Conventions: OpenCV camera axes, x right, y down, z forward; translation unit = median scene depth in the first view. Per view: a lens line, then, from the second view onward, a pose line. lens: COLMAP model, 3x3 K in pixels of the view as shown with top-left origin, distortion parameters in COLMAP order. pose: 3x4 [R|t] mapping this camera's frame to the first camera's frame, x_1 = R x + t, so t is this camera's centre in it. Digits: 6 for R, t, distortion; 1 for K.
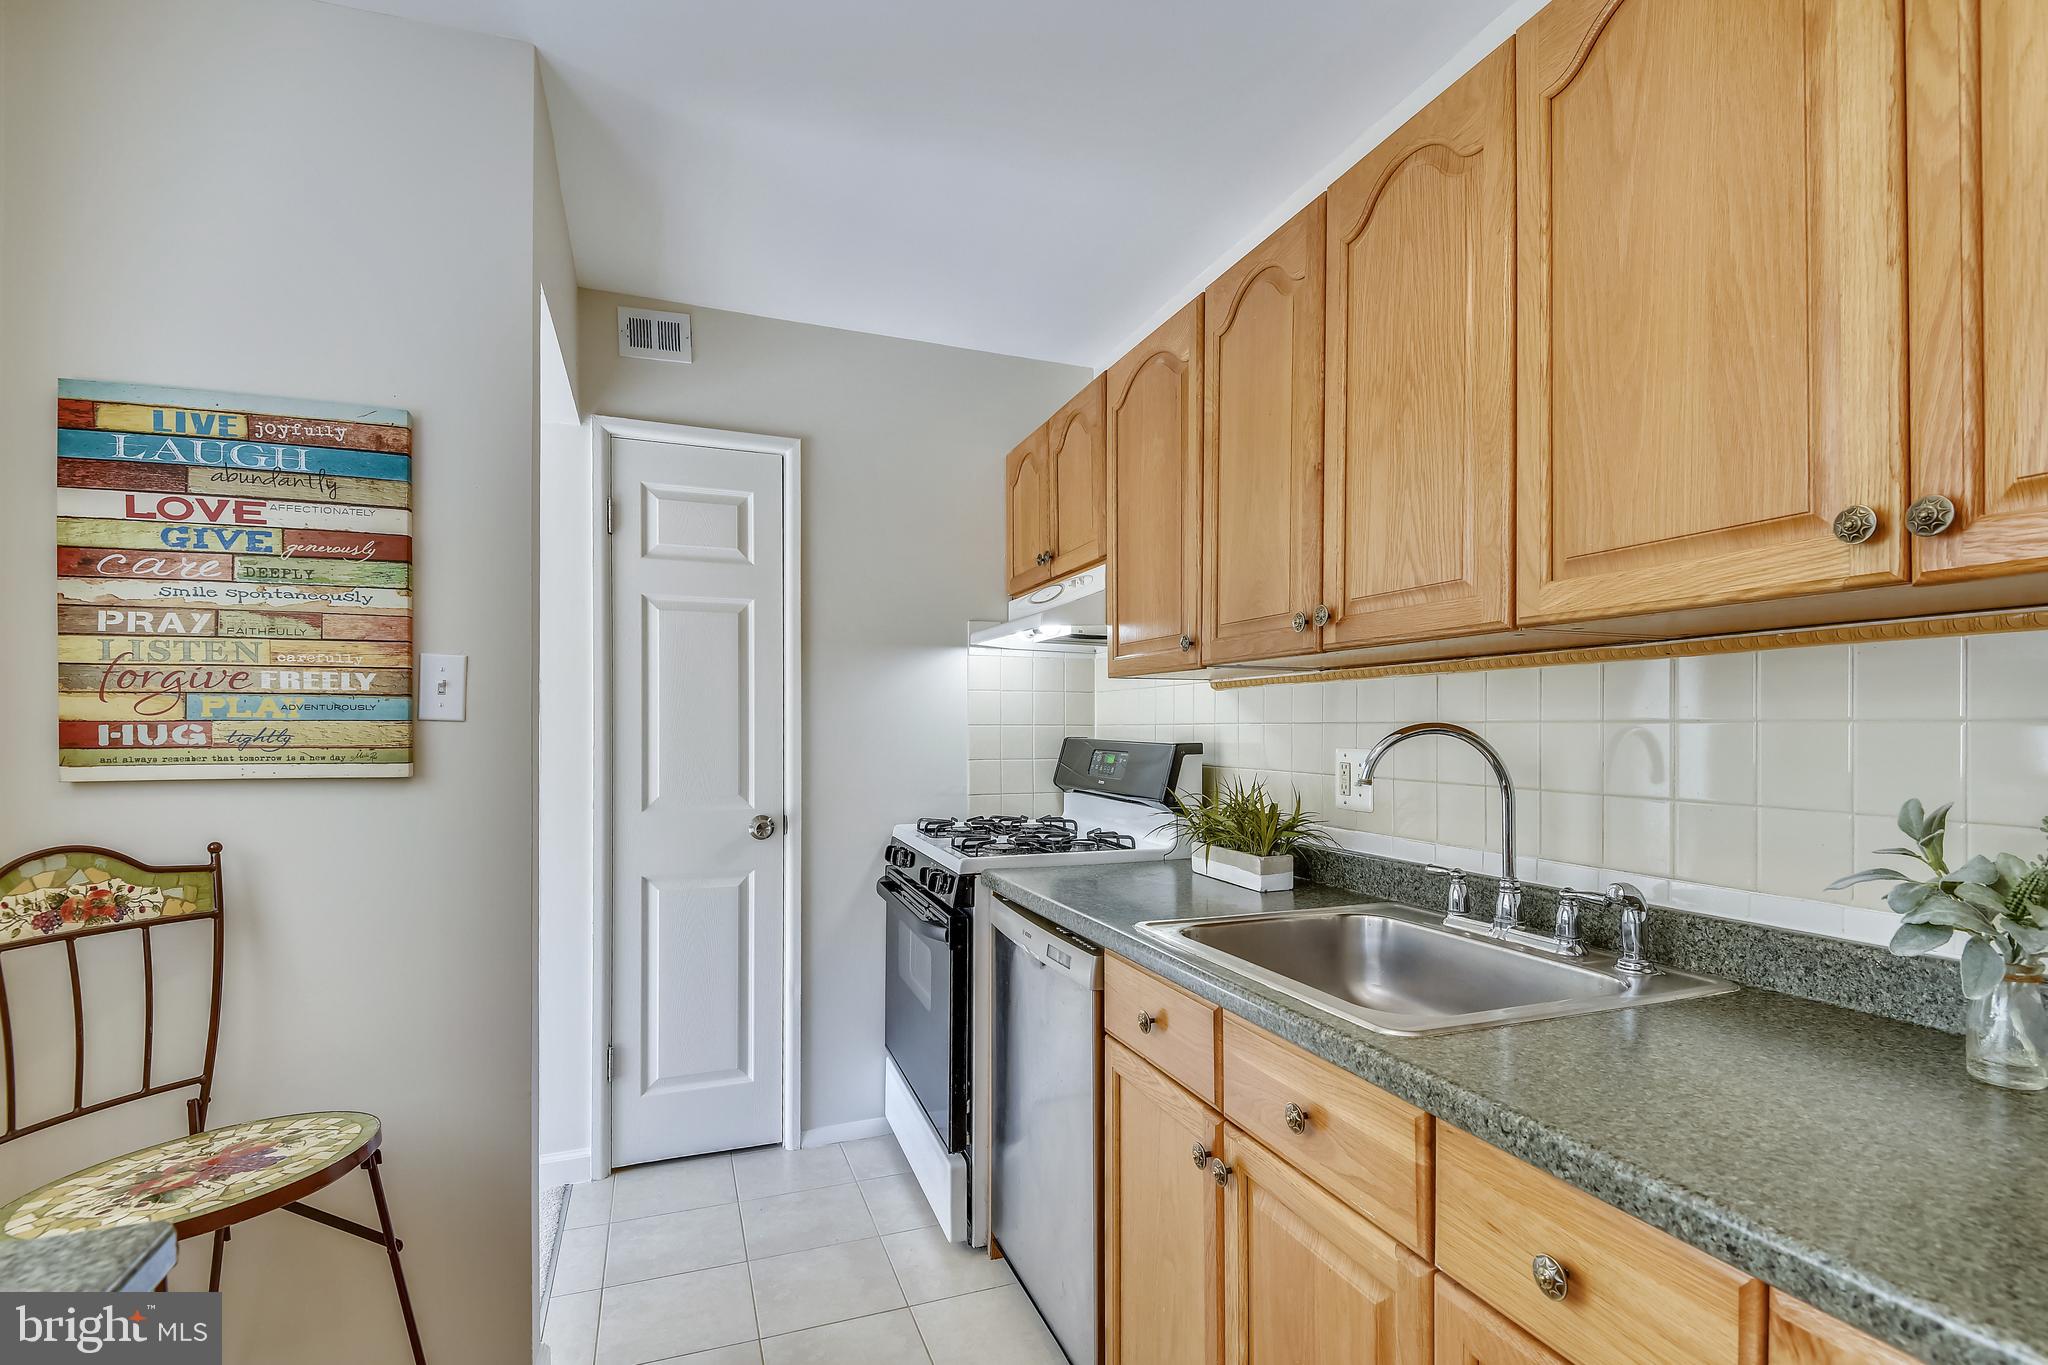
lens RADIAL K [[945.1, 0, 1025.5], [0, 945.1, 726.8], [0, 0, 1]] dist [0.006066, -0.000778]
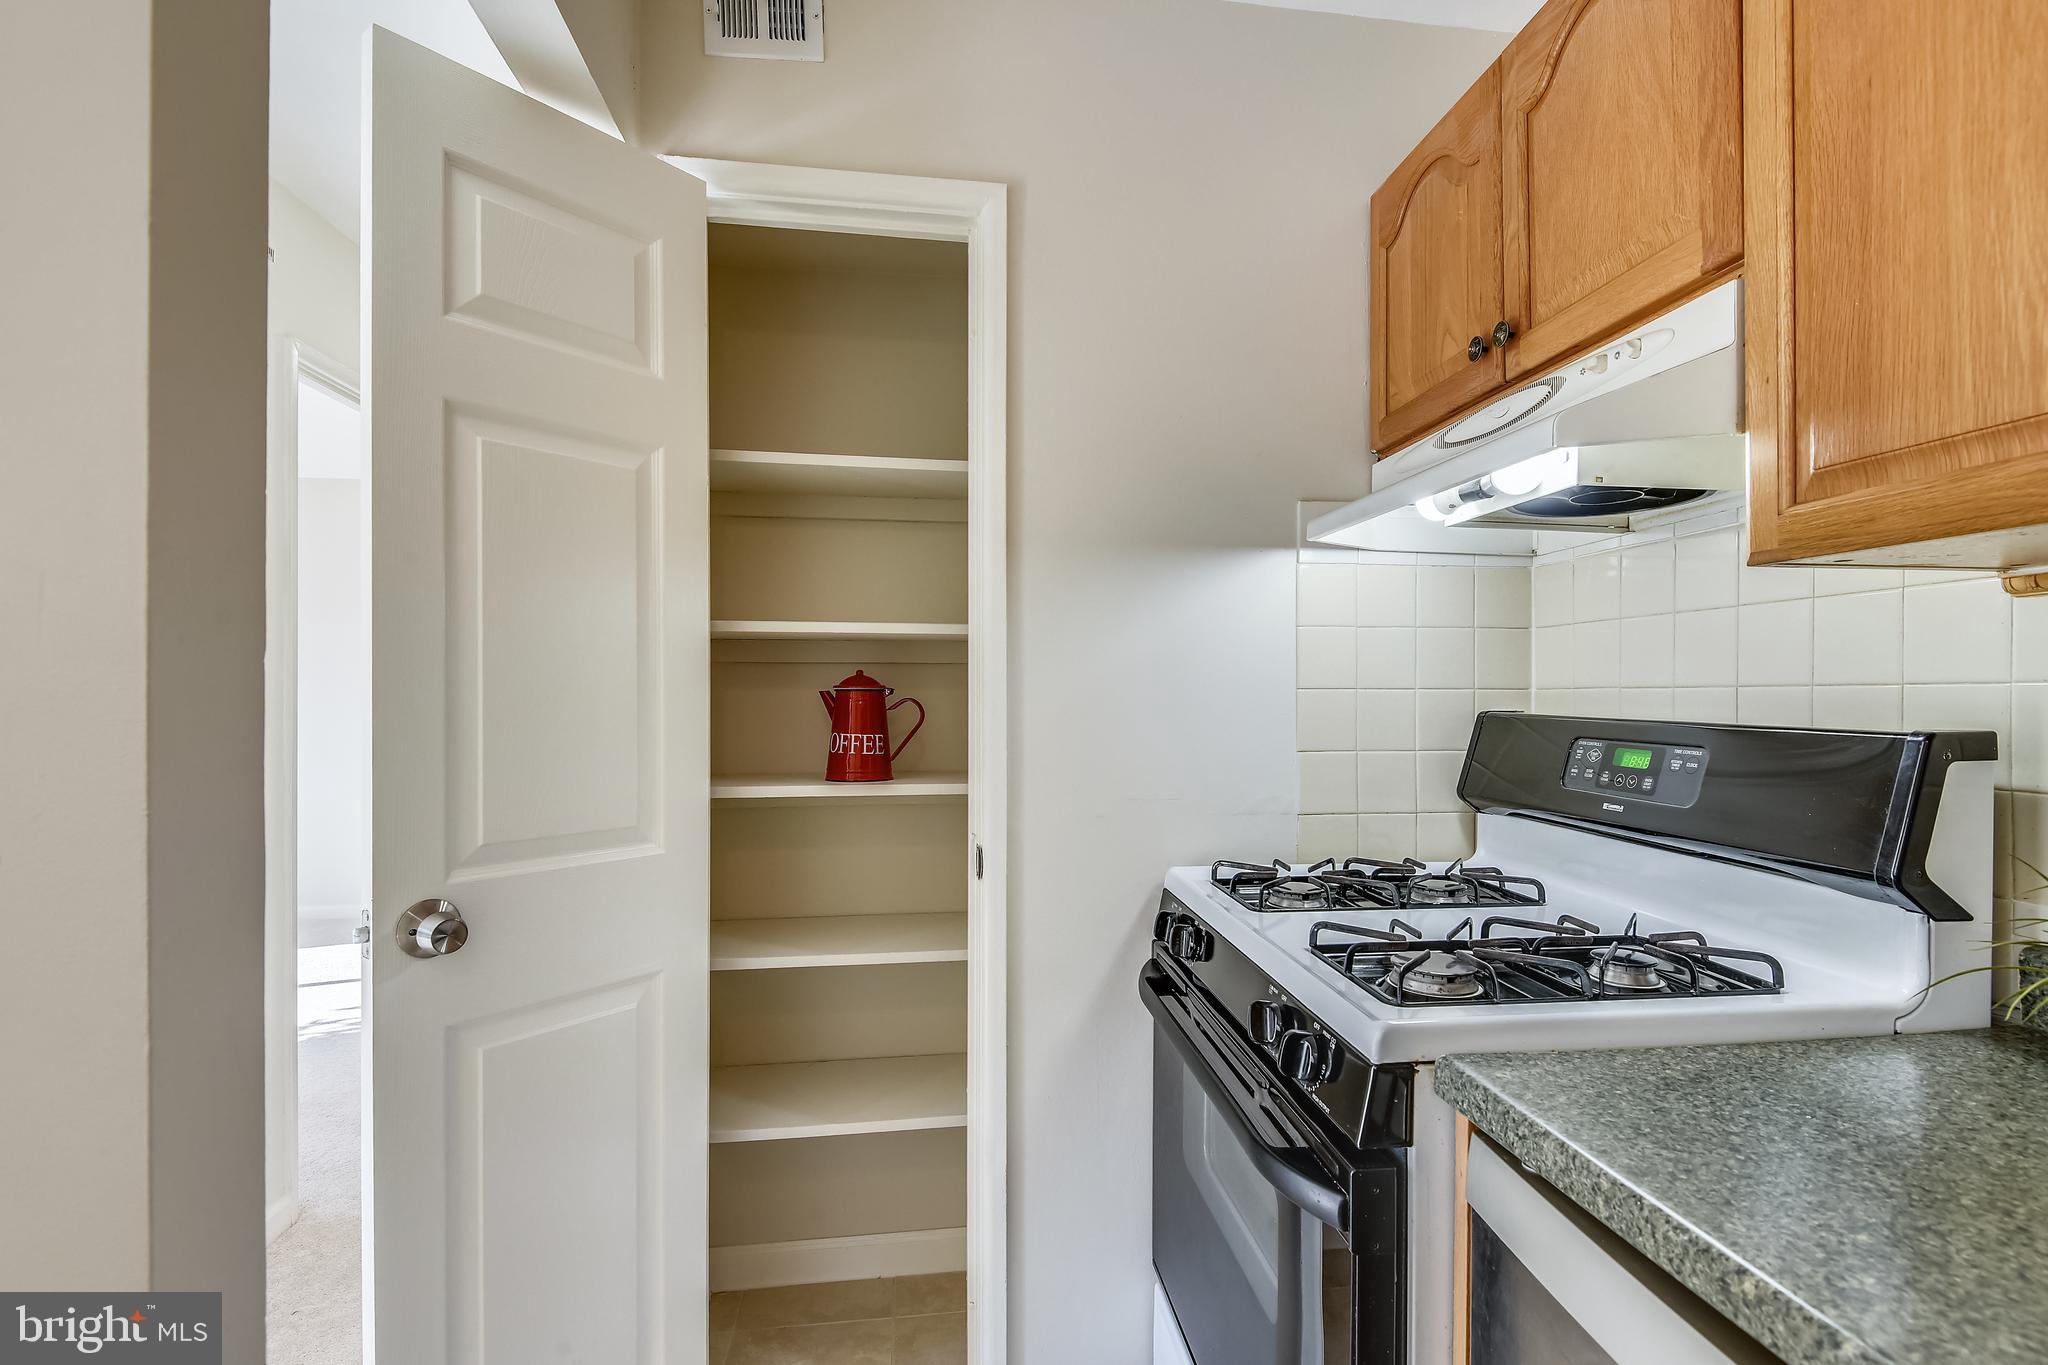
lens RADIAL K [[945.1, 0, 1028.7], [0, 945.1, 689.0], [0, 0, 1]] dist [0.006066, -0.000778]
pose [[0.973569, 0.003093, -0.228370, -0.100832], [-0.003964, 0.999987, -0.003353, 0.001883], [0.228357, 0.004169, 0.973569, 0.486040]]
